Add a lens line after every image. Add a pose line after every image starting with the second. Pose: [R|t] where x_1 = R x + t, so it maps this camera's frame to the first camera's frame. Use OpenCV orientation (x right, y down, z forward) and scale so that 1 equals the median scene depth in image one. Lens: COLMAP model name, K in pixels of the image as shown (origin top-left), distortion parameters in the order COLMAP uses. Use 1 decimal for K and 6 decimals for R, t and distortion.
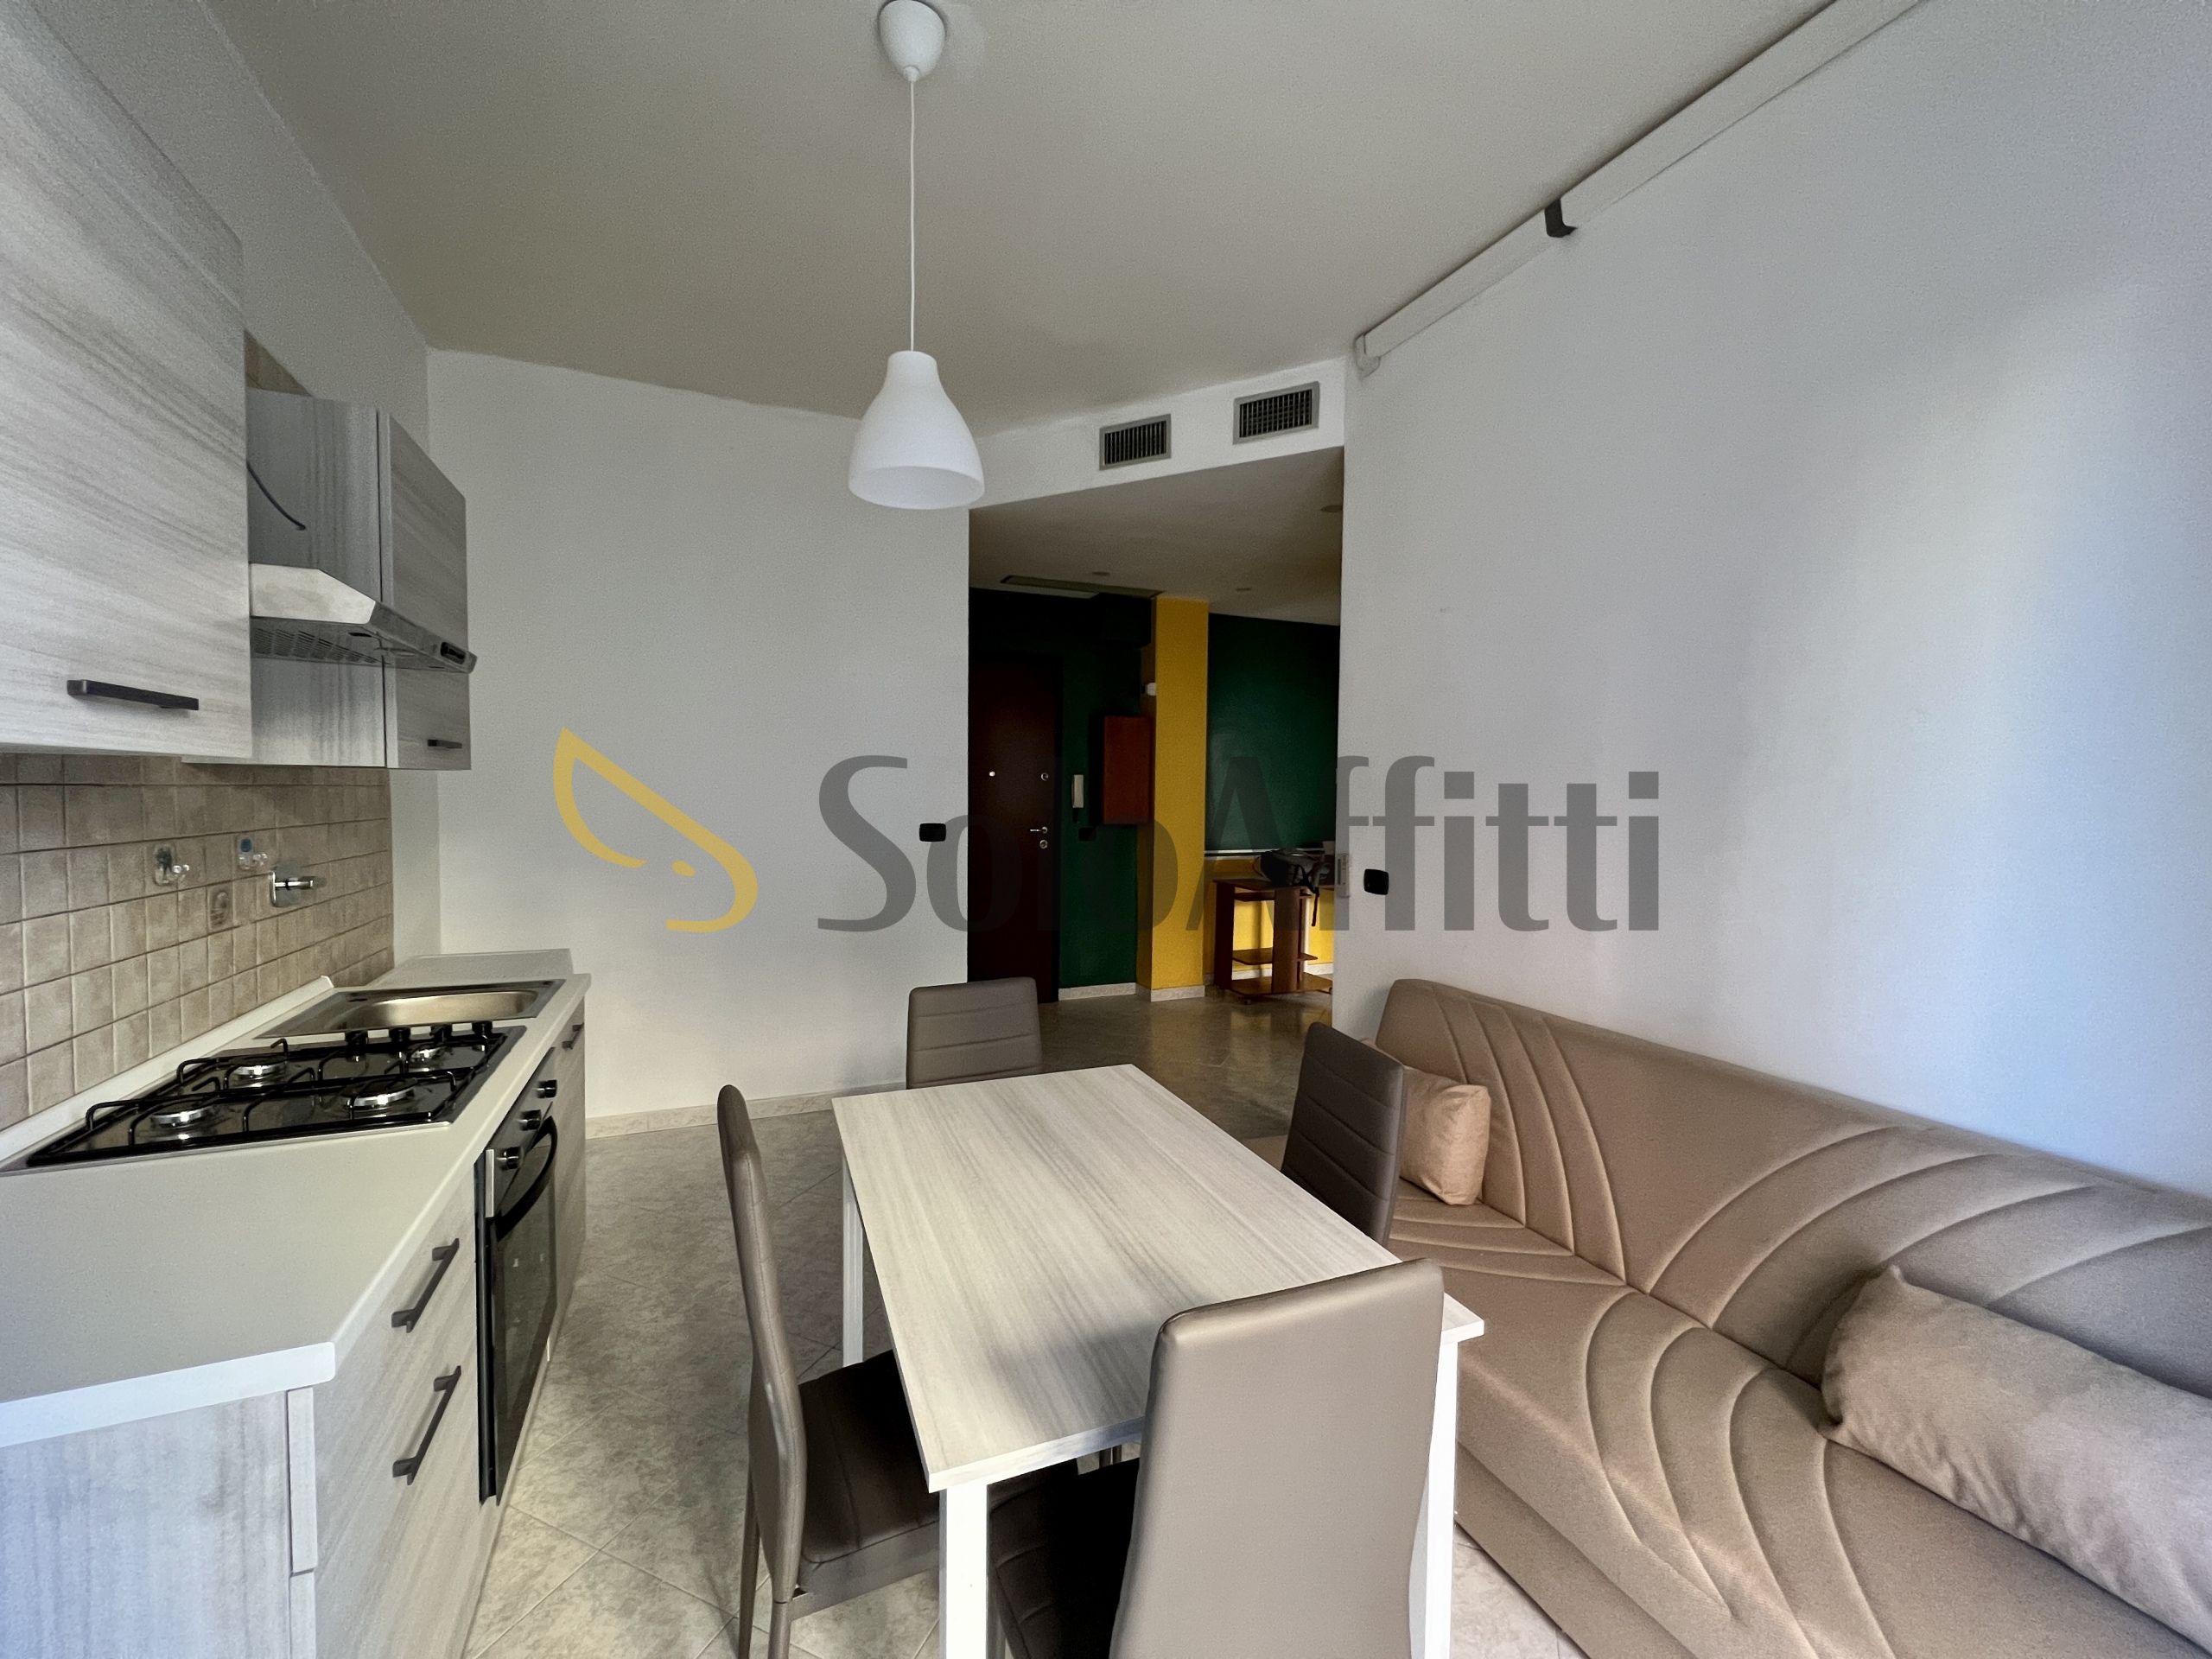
lens RADIAL K [[867.1, 0, 1098.8], [0, 867.1, 827.8], [0, 0, 1]] dist [-0.010298, 0.000105]
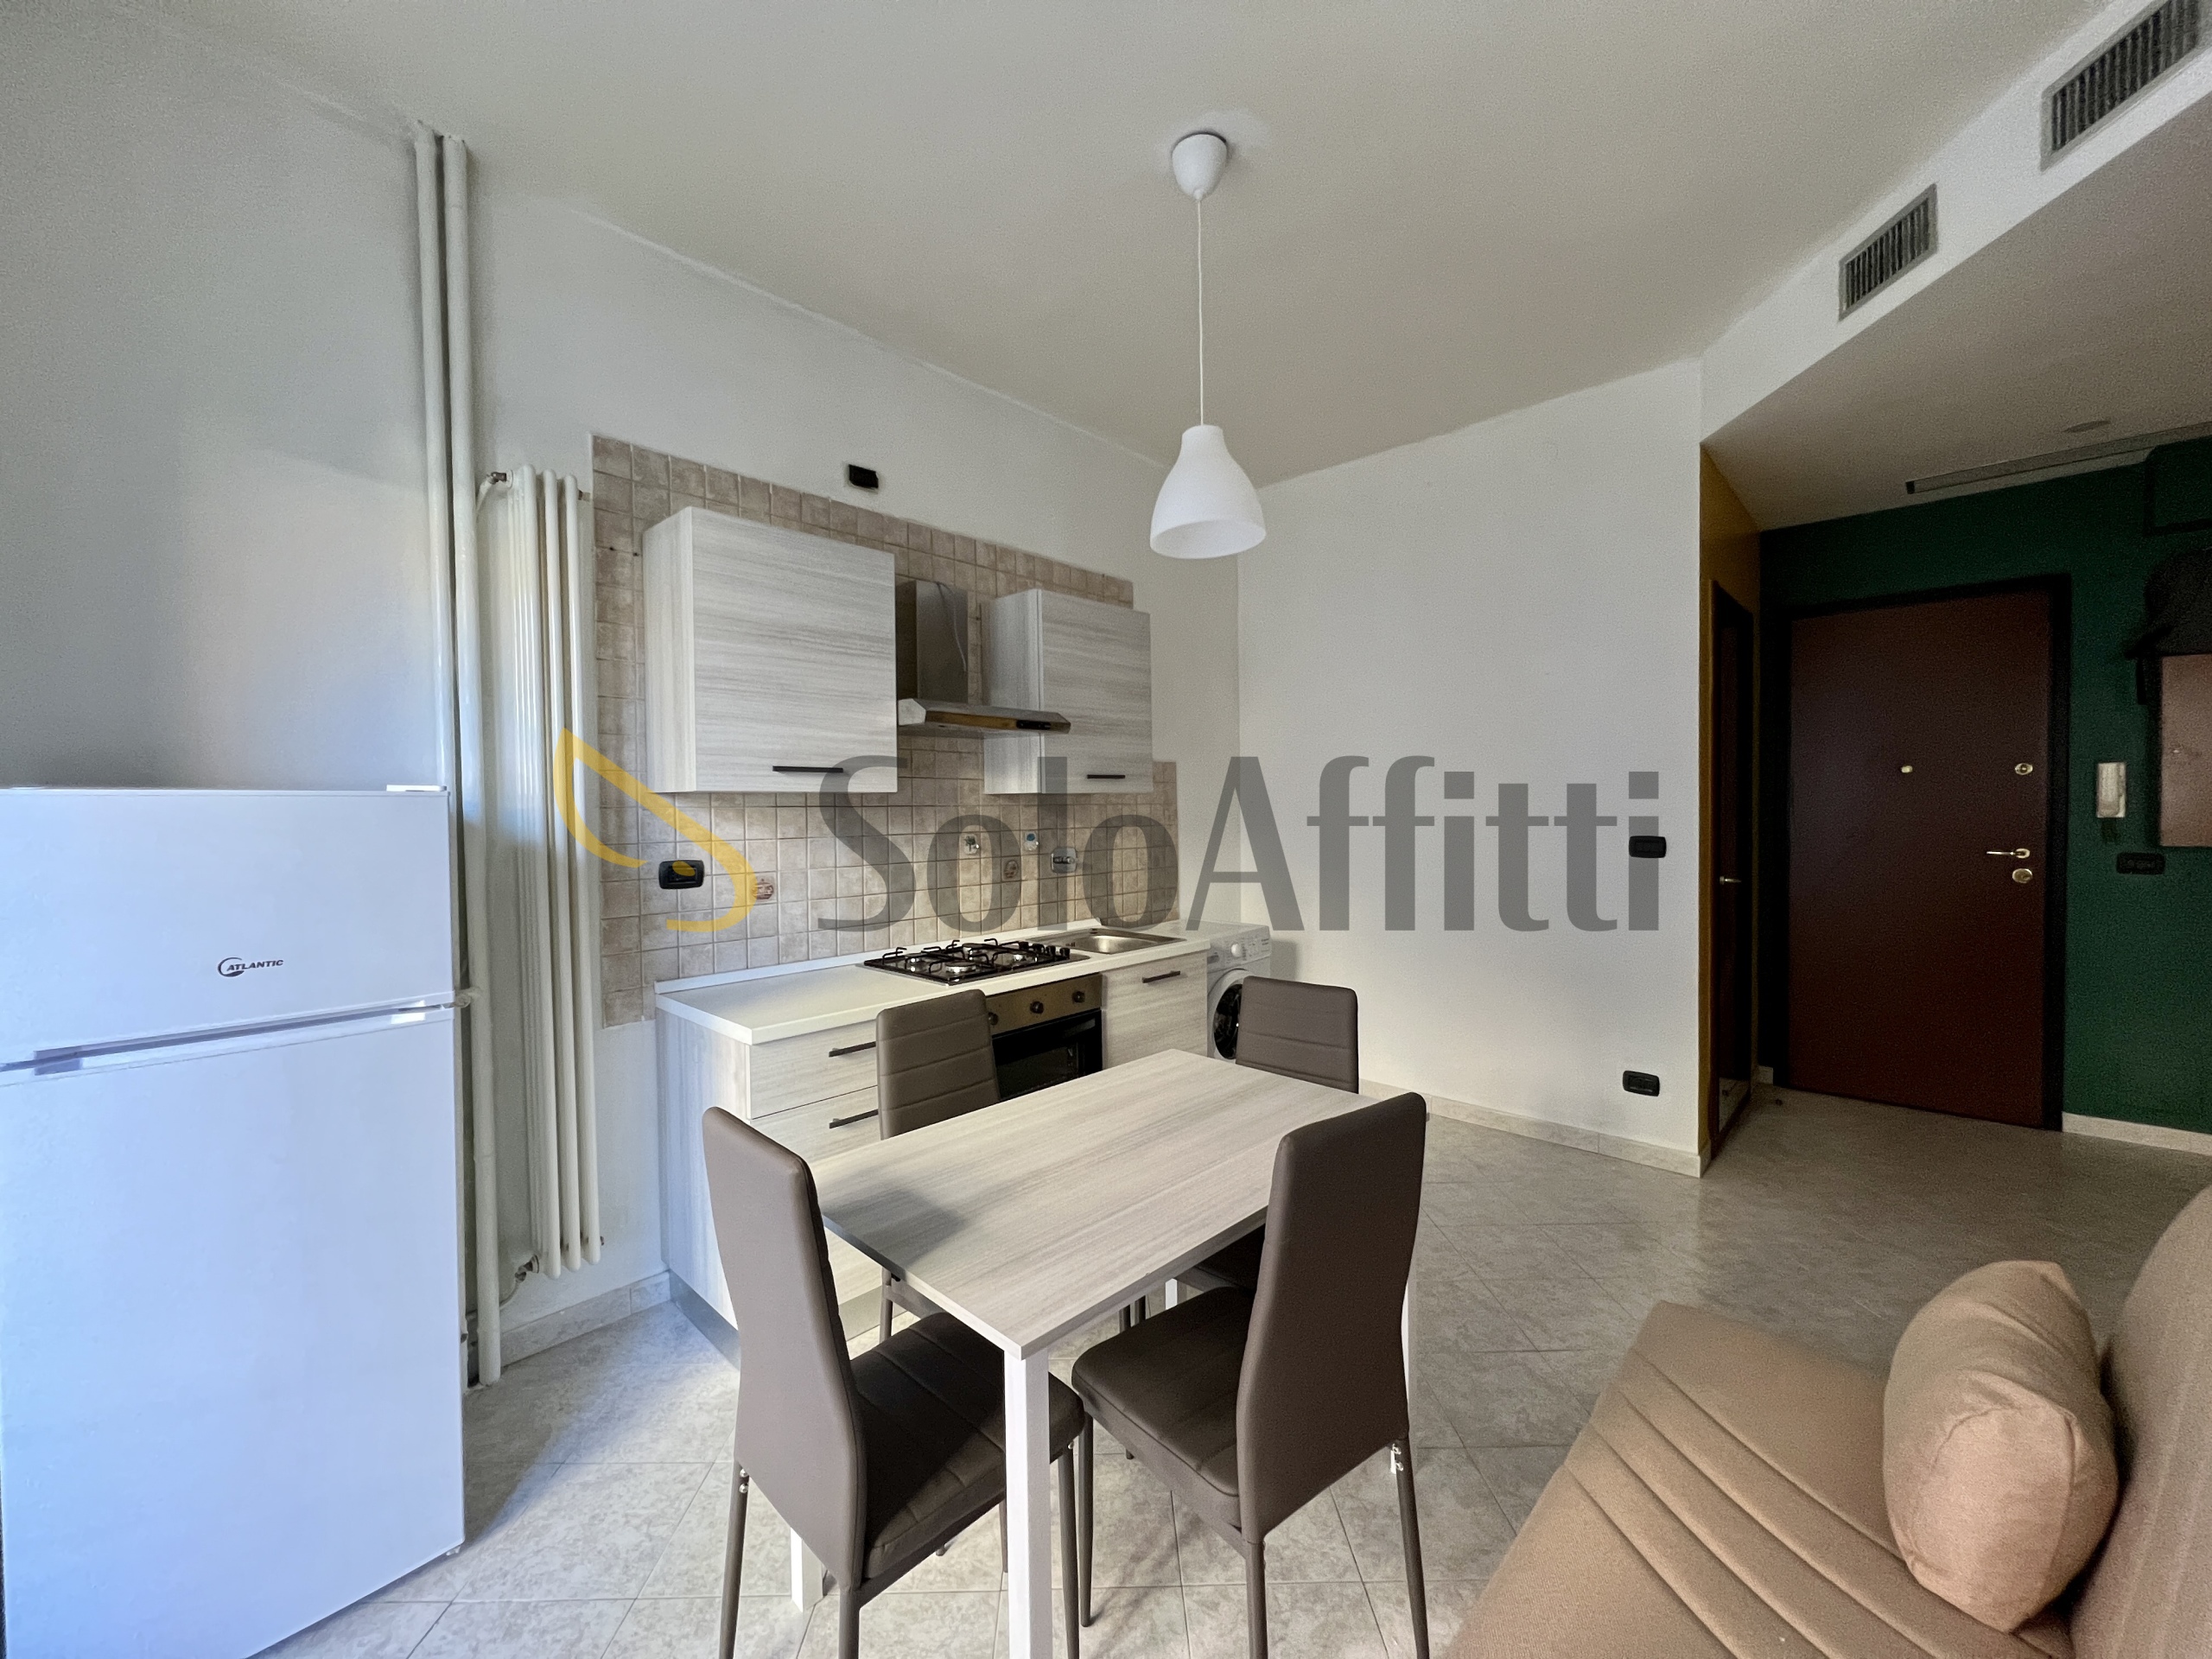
lens RADIAL K [[867.1, 0, 1098.8], [0, 867.1, 827.8], [0, 0, 1]] dist [-0.010298, 0.000105]
pose [[0.389205, 0.006159, -0.921130, 0.818899], [-0.021780, 0.999760, -0.002518, 0.001800], [0.920894, 0.021042, 0.389246, 0.426084]]
